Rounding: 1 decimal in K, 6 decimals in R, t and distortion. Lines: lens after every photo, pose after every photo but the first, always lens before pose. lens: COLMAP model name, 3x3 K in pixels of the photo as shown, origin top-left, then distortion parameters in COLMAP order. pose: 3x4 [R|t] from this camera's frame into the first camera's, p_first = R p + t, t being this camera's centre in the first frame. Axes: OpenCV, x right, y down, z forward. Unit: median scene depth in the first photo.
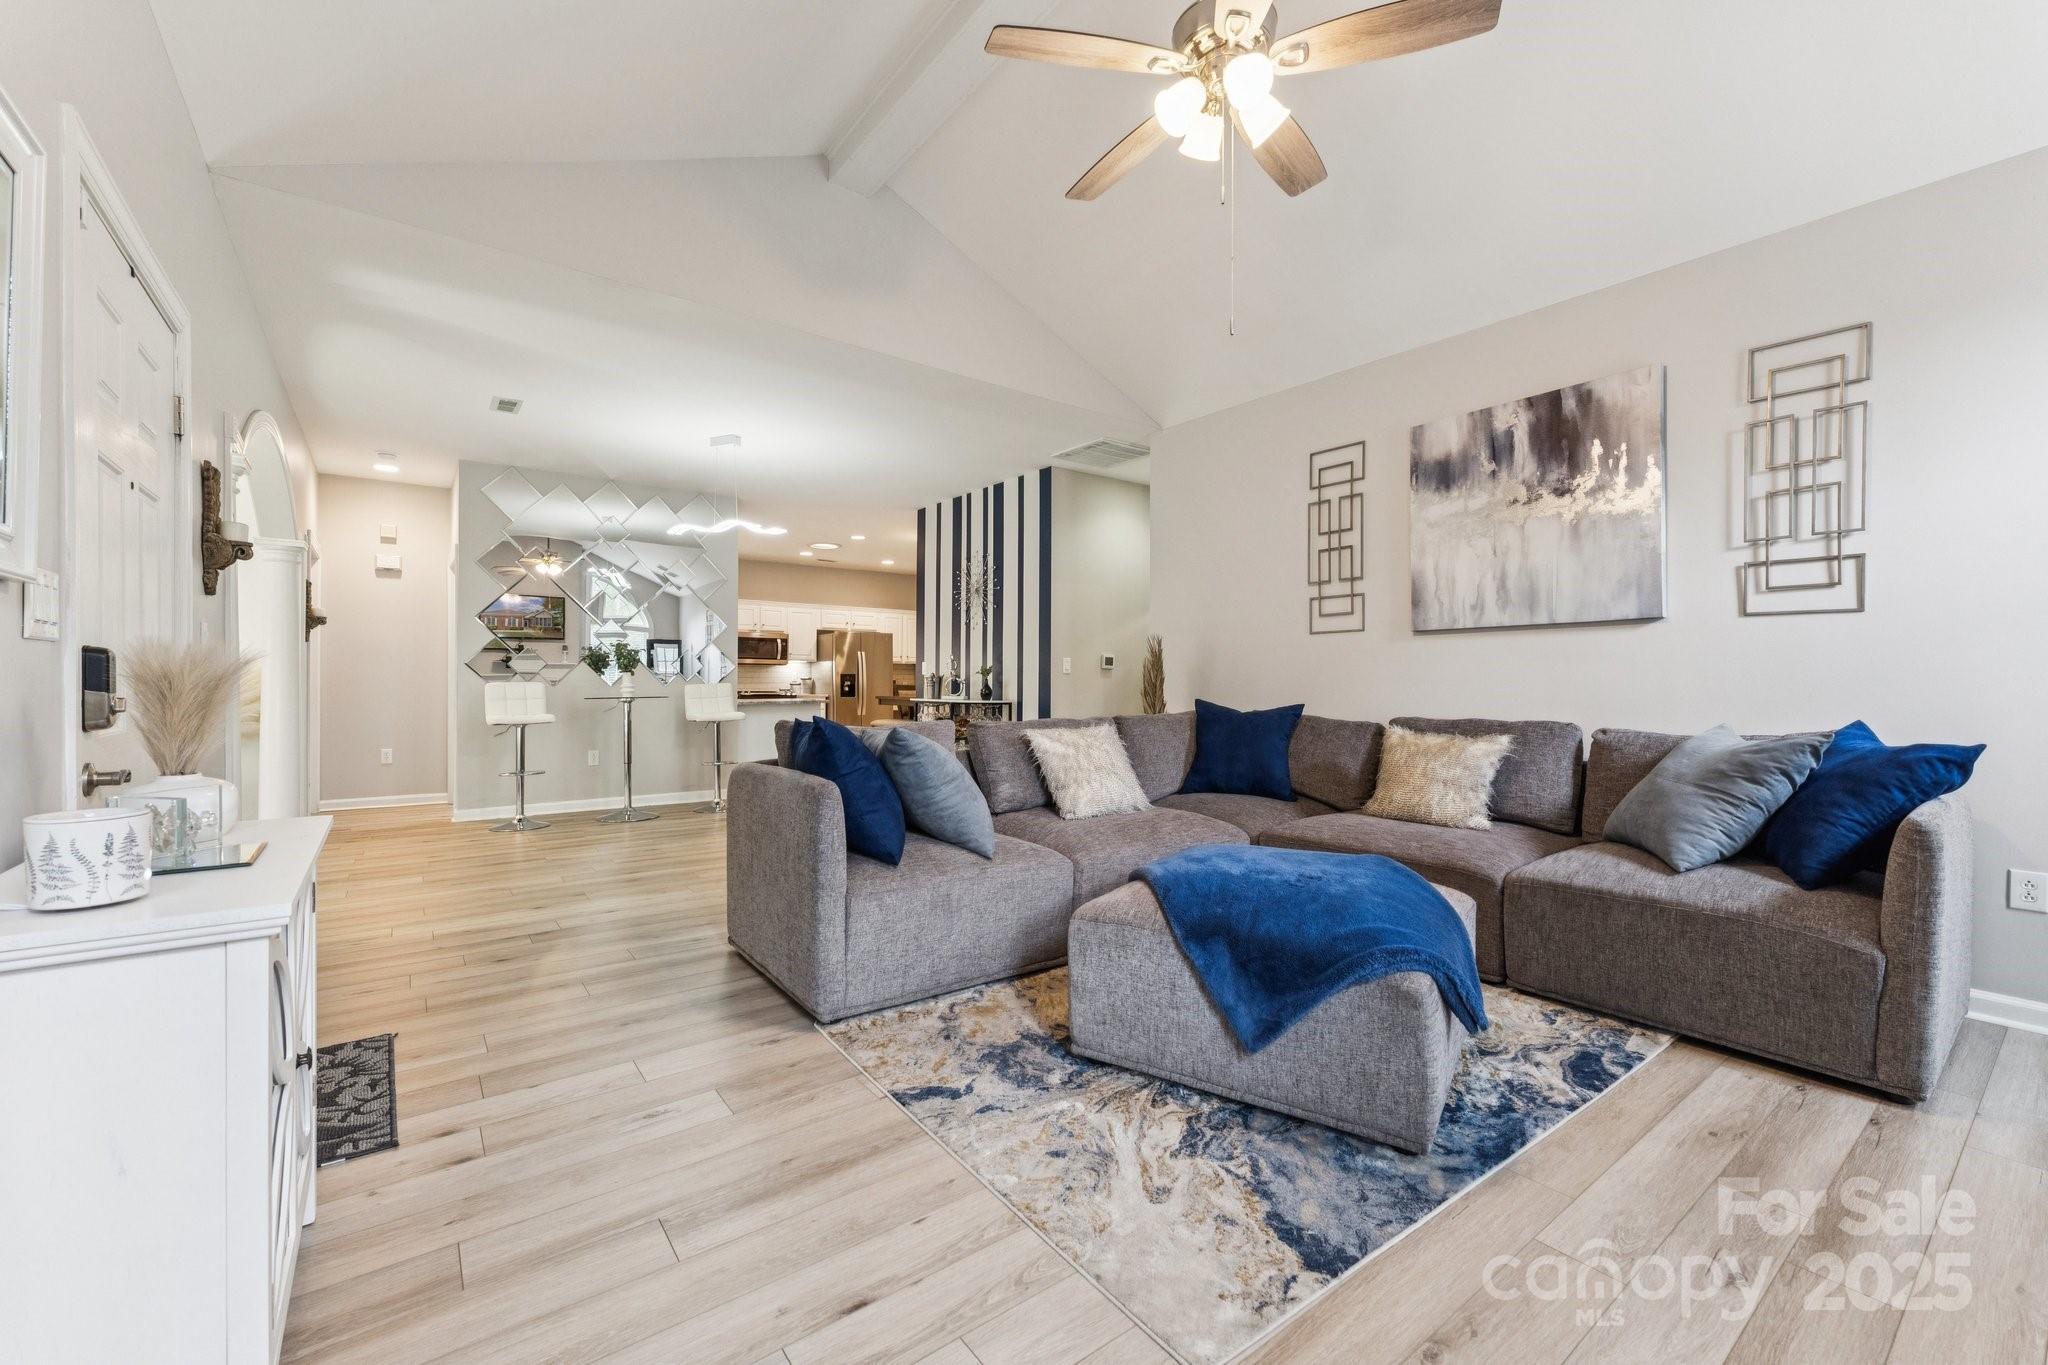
lens RADIAL K [[829.5, 0, 1023.6], [0, 829.5, 680.0], [0, 0, 1]] dist [-0.001710, -0.000078]
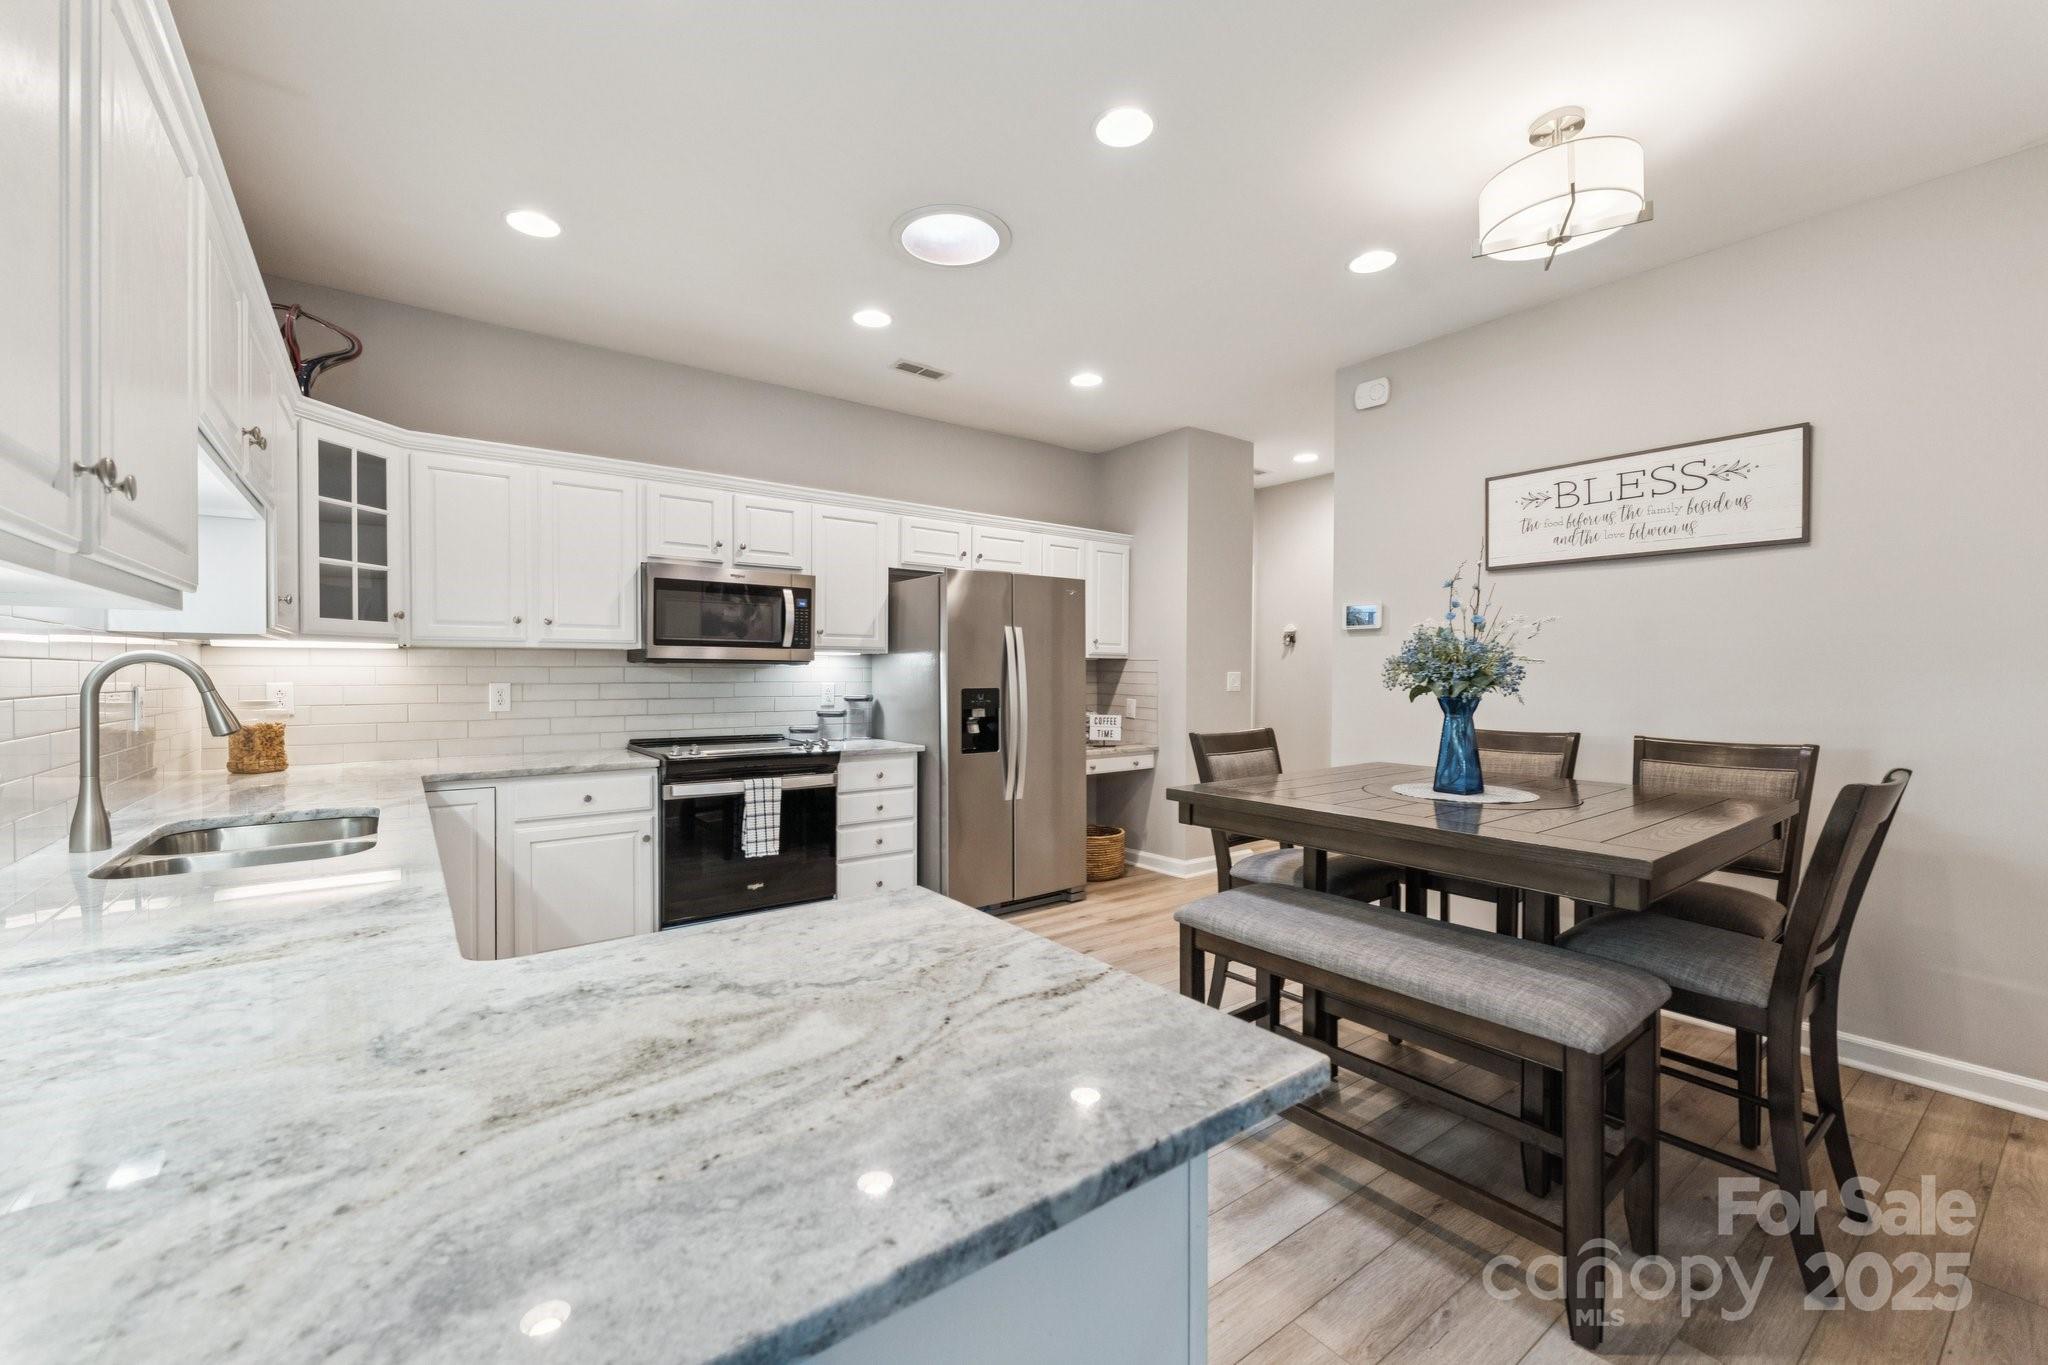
lens RADIAL K [[829.5, 0, 1010.8], [0, 829.5, 685.9], [0, 0, 1]] dist [-0.001710, -0.000078]
pose [[0.999783, 0.001384, -0.020796, -0.195543], [-0.000980, 0.999811, 0.019394, -0.015613], [0.020819, -0.019369, 0.999596, 0.657326]]
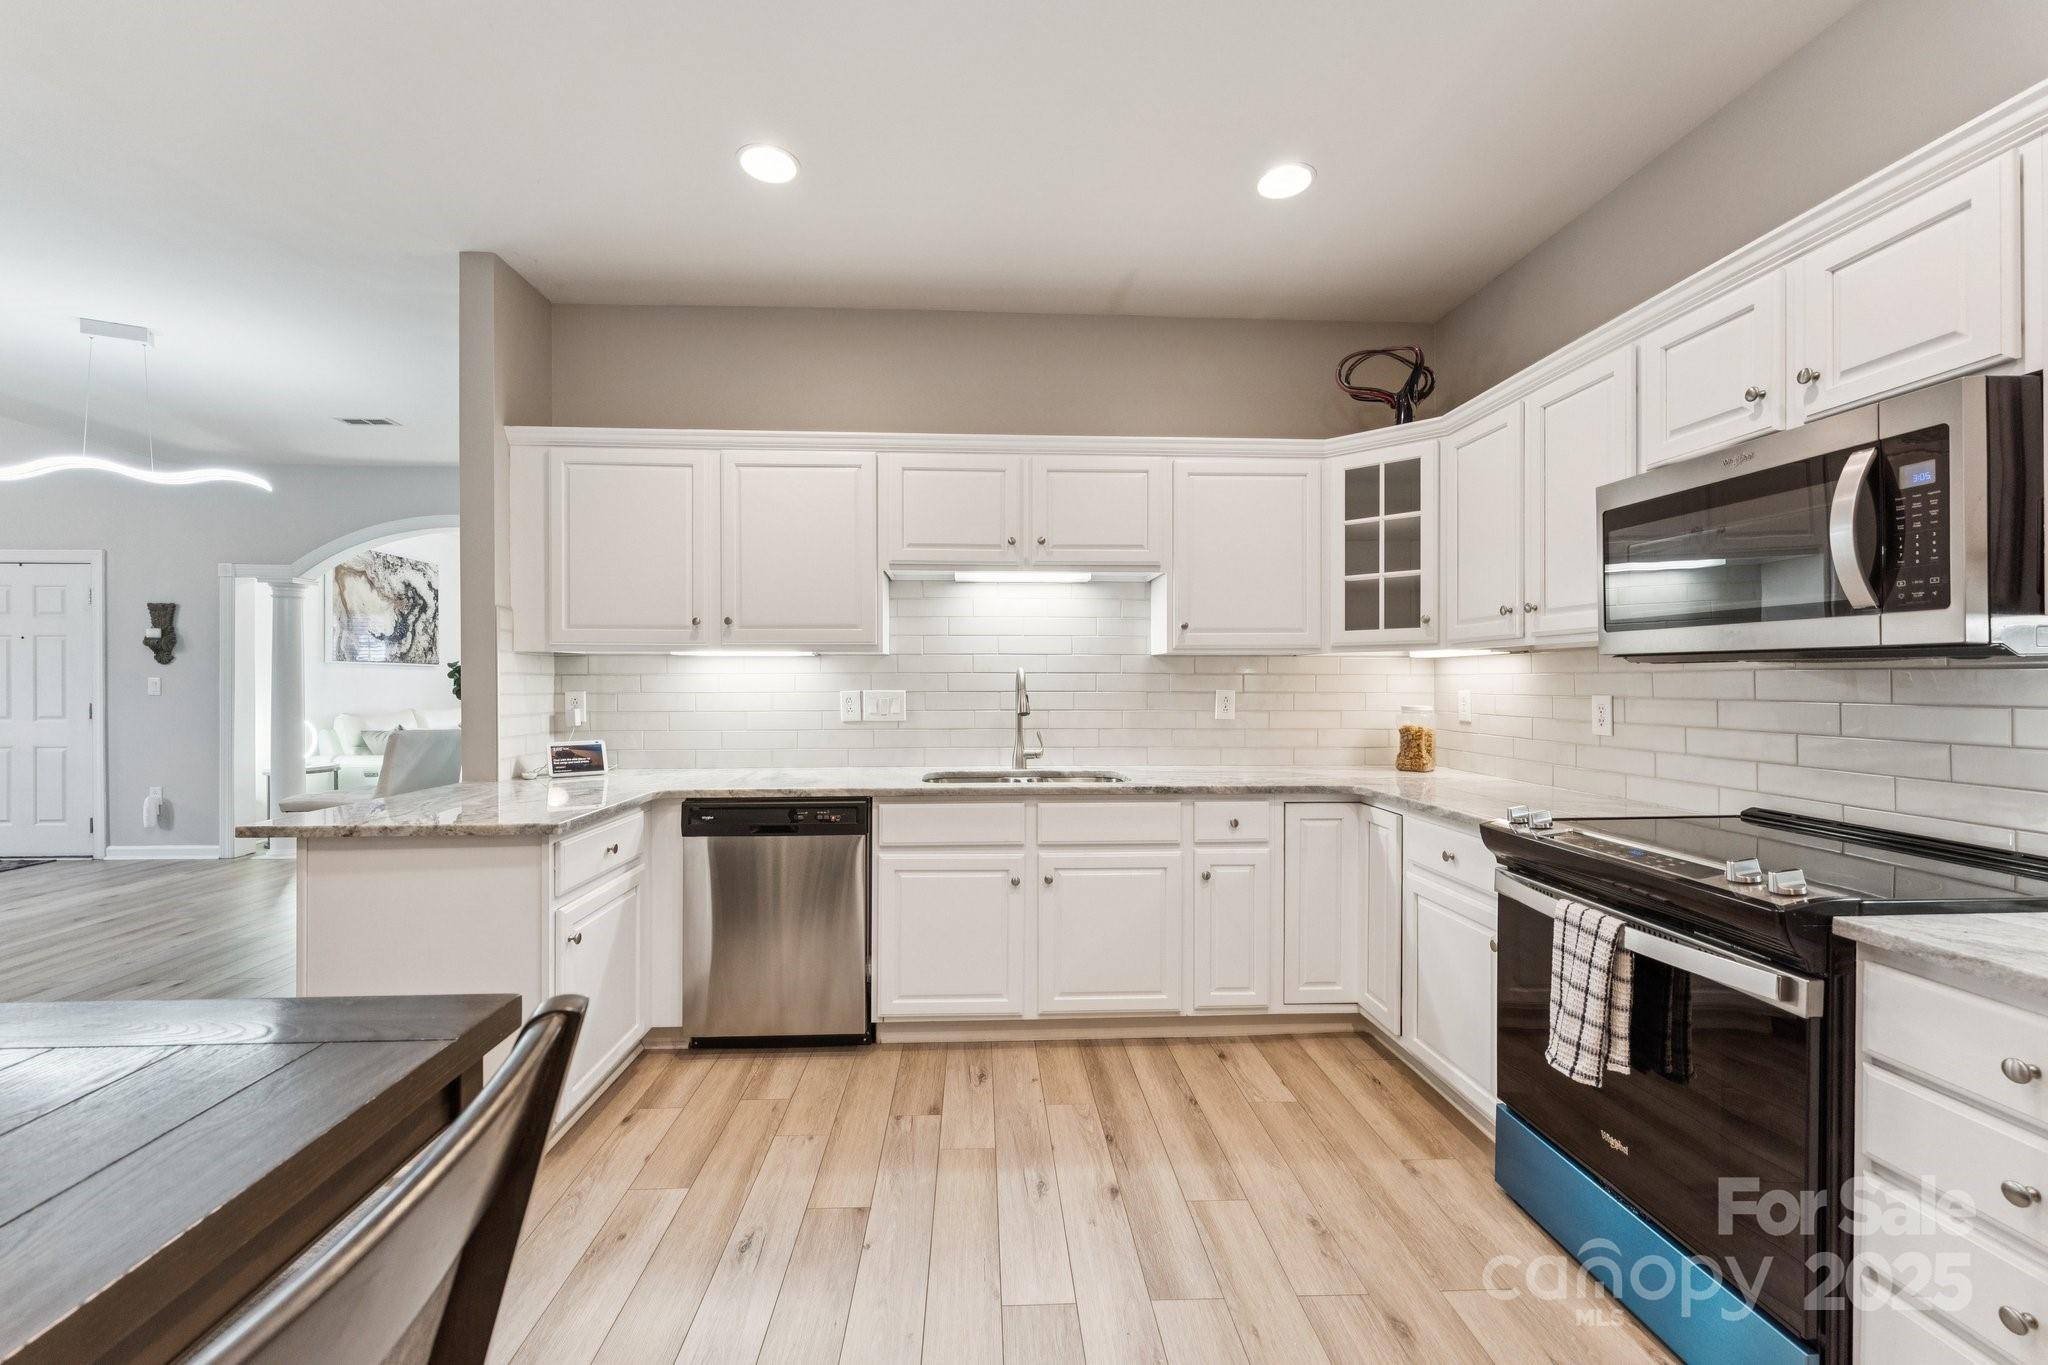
lens RADIAL K [[829.5, 0, 1011.7], [0, 829.5, 683.1], [0, 0, 1]] dist [-0.001710, -0.000078]
pose [[-0.572343, 0.001750, -0.820012, -0.118539], [0.000737, 0.999998, 0.001620, -0.014220], [0.820014, 0.000323, -0.572344, 0.971027]]
